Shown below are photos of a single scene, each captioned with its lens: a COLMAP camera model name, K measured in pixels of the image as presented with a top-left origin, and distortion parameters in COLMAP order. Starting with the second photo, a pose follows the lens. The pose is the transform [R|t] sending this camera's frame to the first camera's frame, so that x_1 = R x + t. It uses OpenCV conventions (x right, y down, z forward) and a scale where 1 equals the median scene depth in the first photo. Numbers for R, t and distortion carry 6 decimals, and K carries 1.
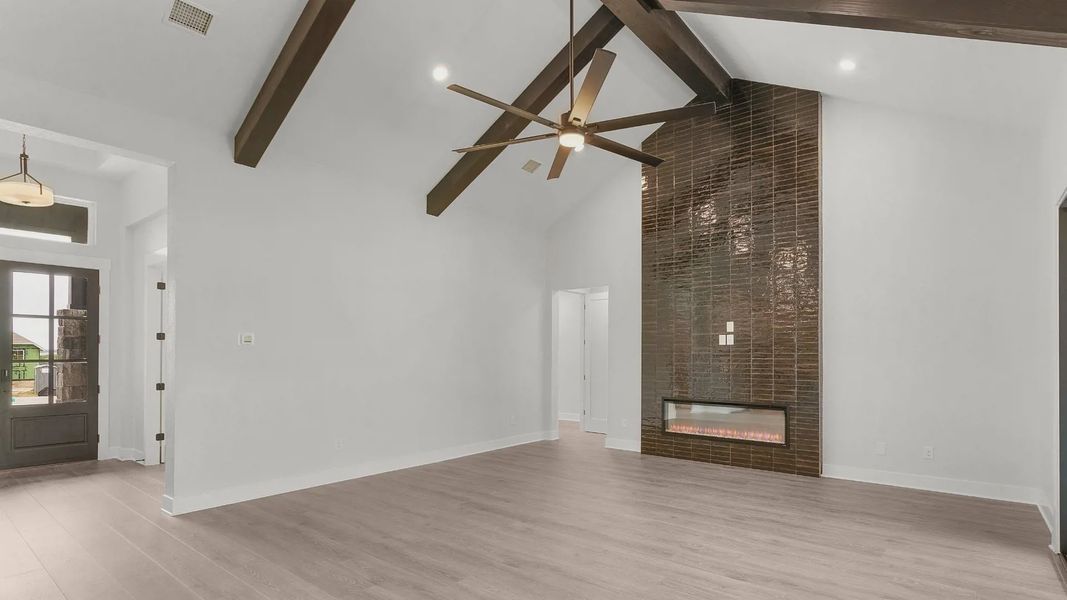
lens RADIAL K [[530.3, 0, 527.4], [0, 530.3, 346.0], [0, 0, 1]] dist [0.001370, 0.000169]
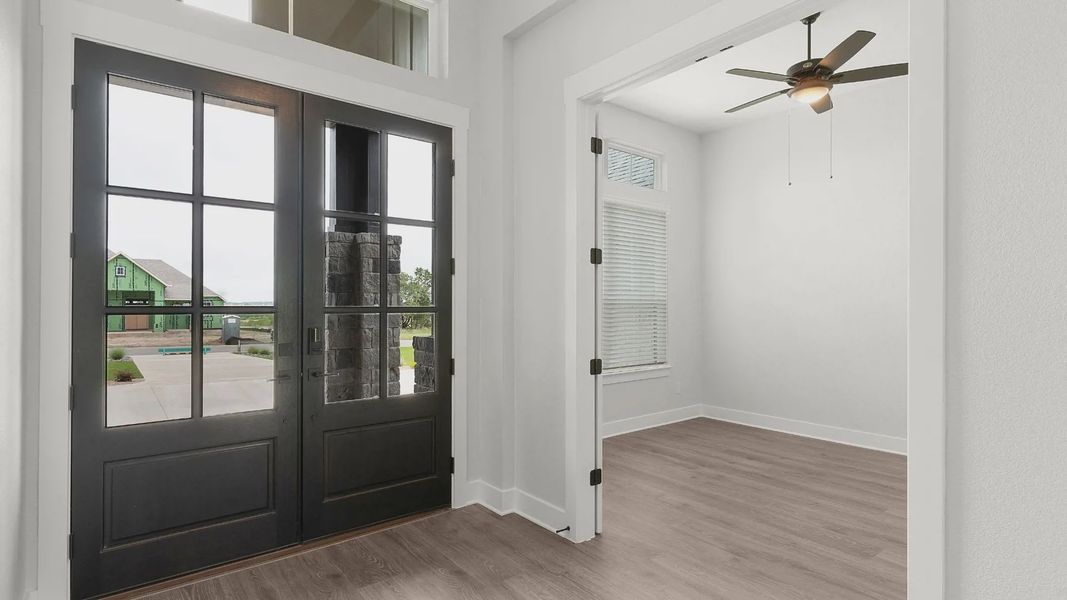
lens RADIAL K [[523.9, 0, 524.4], [0, 523.9, 303.5], [0, 0, 1]] dist [0.001764, 0.000090]
pose [[0.978152, -0.001857, -0.207881, -0.239423], [0.004148, 0.999935, 0.010585, 0.006198], [0.207848, -0.011216, 0.978097, 0.199253]]
